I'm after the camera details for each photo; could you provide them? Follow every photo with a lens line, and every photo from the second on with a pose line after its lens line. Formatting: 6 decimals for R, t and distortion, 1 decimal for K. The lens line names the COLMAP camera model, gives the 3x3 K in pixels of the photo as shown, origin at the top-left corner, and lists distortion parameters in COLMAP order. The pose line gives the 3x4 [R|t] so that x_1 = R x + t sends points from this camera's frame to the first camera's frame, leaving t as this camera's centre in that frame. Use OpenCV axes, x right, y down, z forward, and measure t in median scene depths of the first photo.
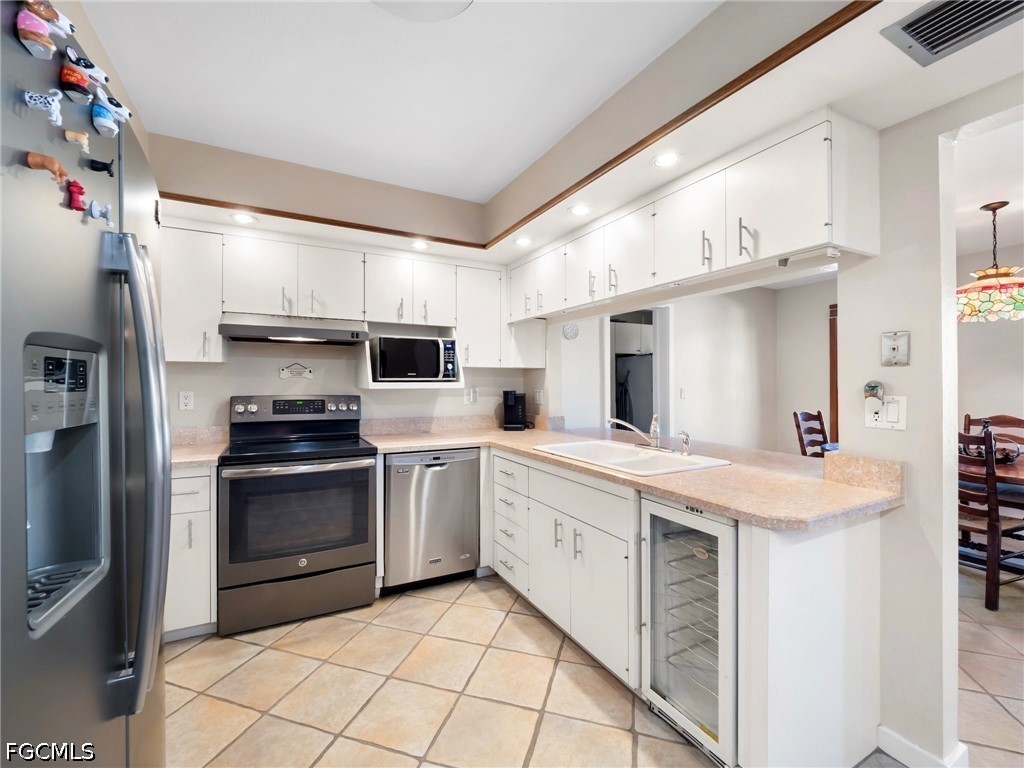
lens RADIAL K [[431.1, 0, 499.9], [0, 431.1, 383.5], [0, 0, 1]] dist [-0.010925, -0.000484]
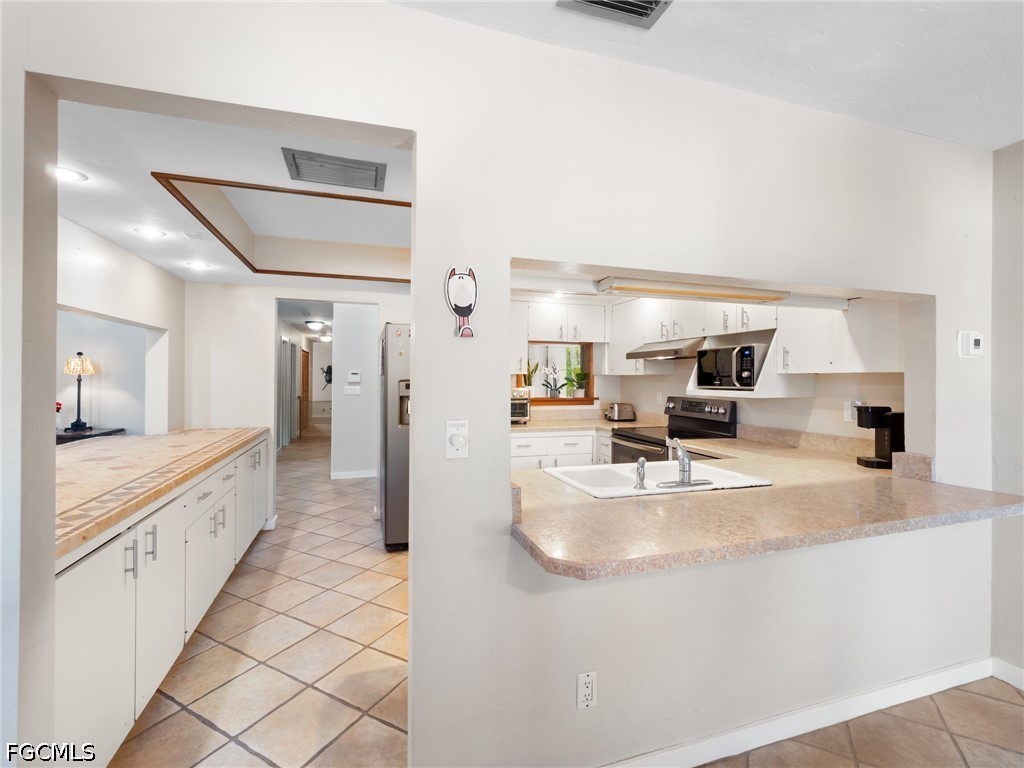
lens RADIAL K [[431.1, 0, 492.5], [0, 431.1, 377.8], [0, 0, 1]] dist [-0.010925, -0.000484]
pose [[-0.170677, -0.004606, -0.985316, 0.916869], [-0.005458, 0.999978, -0.003729, -0.025569], [0.985312, 0.004742, -0.170698, 0.620441]]
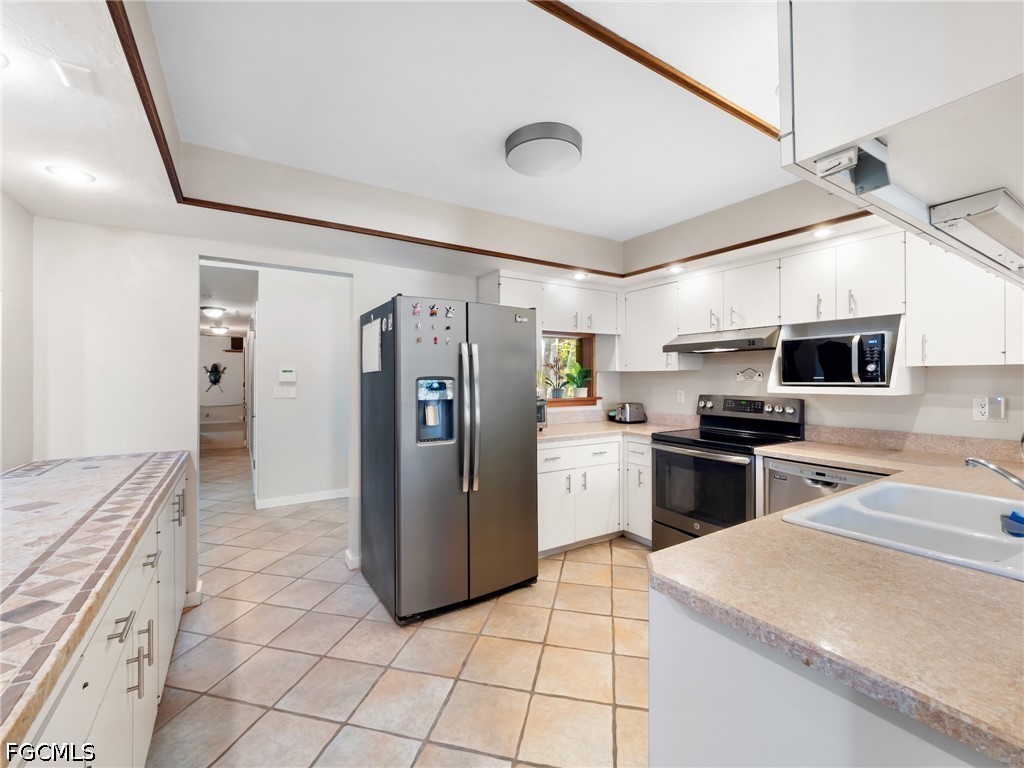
lens RADIAL K [[431.1, 0, 510.8], [0, 431.1, 376.3], [0, 0, 1]] dist [-0.010925, -0.000484]
pose [[0.076665, -0.006178, -0.997038, 0.628538], [0.000793, 0.999981, -0.006135, -0.019336], [0.997057, -0.000320, 0.076669, 0.281852]]
